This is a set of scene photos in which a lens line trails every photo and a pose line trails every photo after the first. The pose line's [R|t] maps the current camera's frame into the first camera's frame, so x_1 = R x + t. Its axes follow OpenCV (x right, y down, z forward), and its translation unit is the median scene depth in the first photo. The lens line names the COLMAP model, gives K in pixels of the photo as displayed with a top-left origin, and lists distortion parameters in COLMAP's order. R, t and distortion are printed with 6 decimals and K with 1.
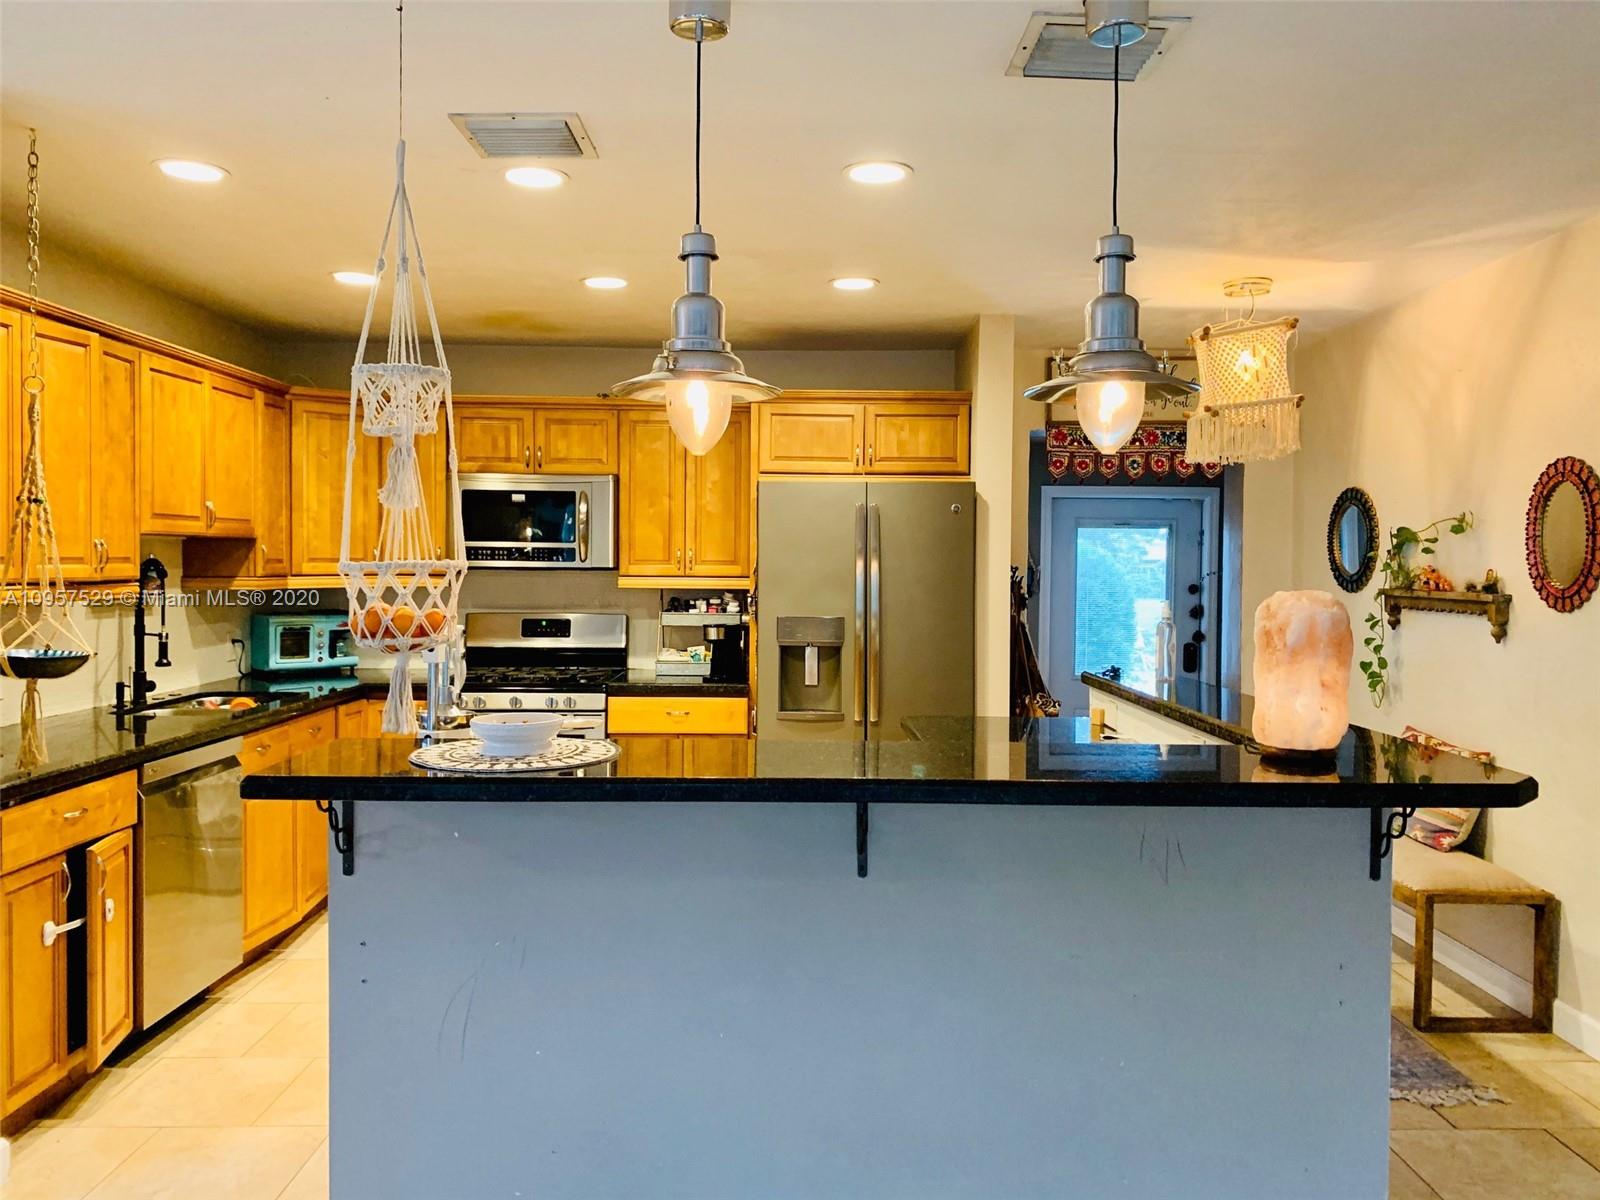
lens RADIAL K [[1225.5, 0, 797.3], [0, 1225.5, 597.3], [0, 0, 1]] dist [0.025468, -0.035267]
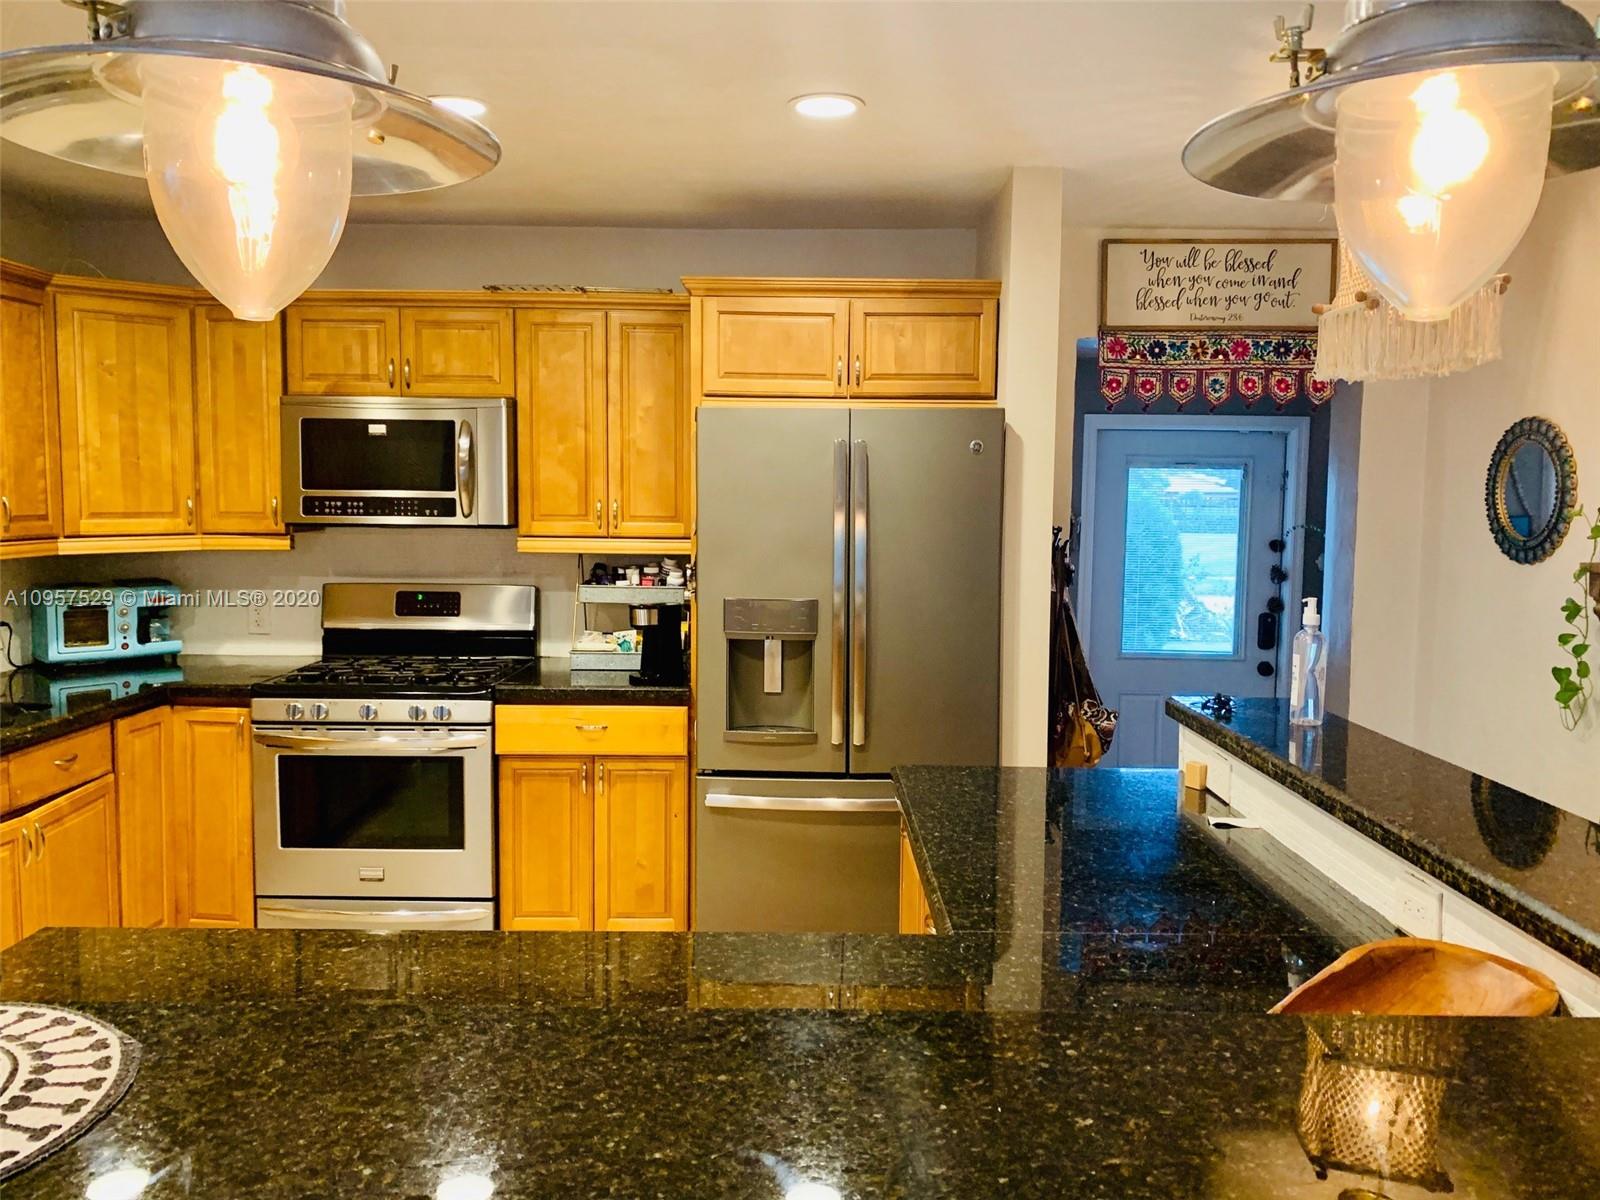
lens RADIAL K [[1225.5, 0, 803.3], [0, 1225.5, 603.7], [0, 0, 1]] dist [0.025468, -0.035267]
pose [[0.999967, 0.002330, -0.007744, 0.032438], [-0.001844, 0.998069, 0.062094, -0.023497], [0.007874, -0.062078, 0.998040, 0.264489]]
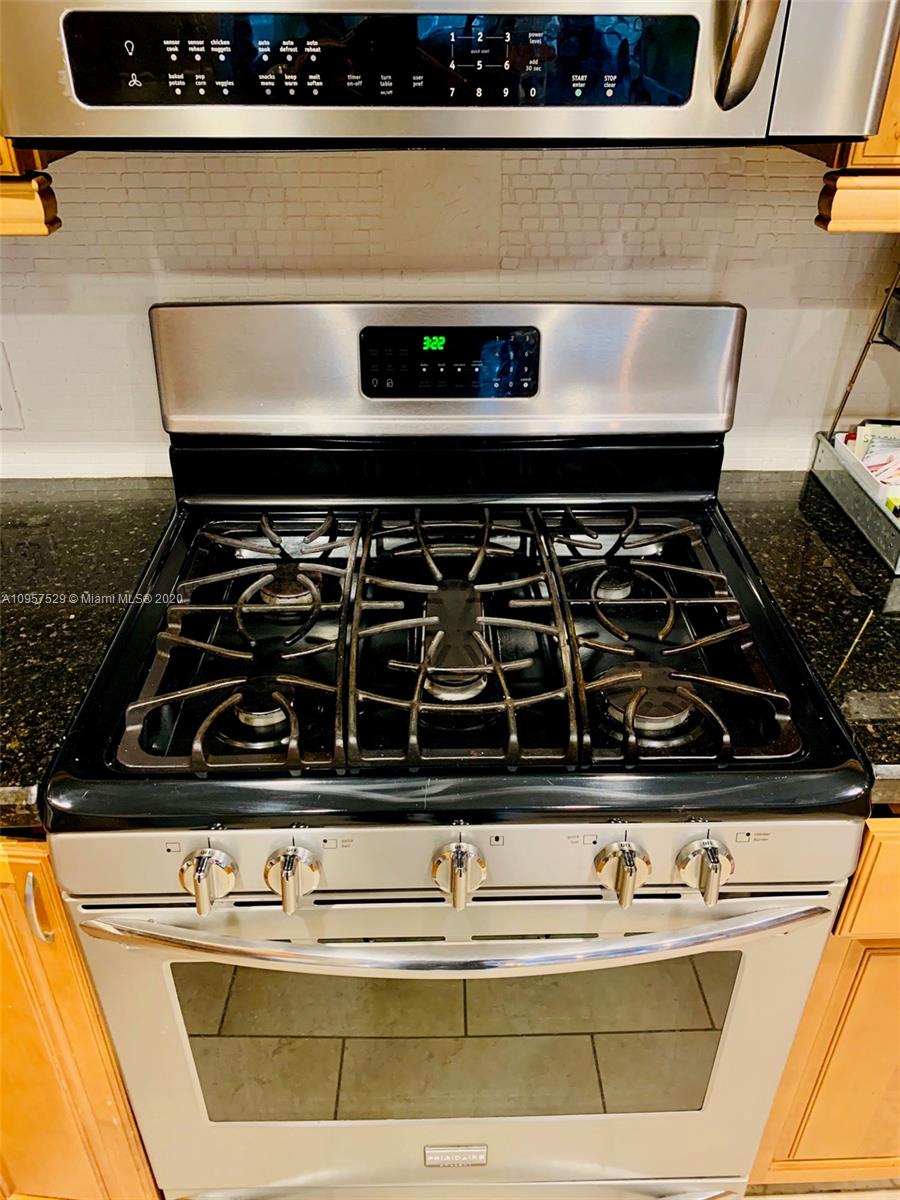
lens RADIAL K [[919.1, 0, 449.8], [0, 919.1, 600.5], [0, 0, 1]] dist [0.025468, -0.035267]
pose [[0.999911, -0.012818, 0.003763, -0.216556], [0.009053, 0.857321, 0.514703, -0.036924], [-0.009824, -0.514623, 0.857360, 0.838015]]
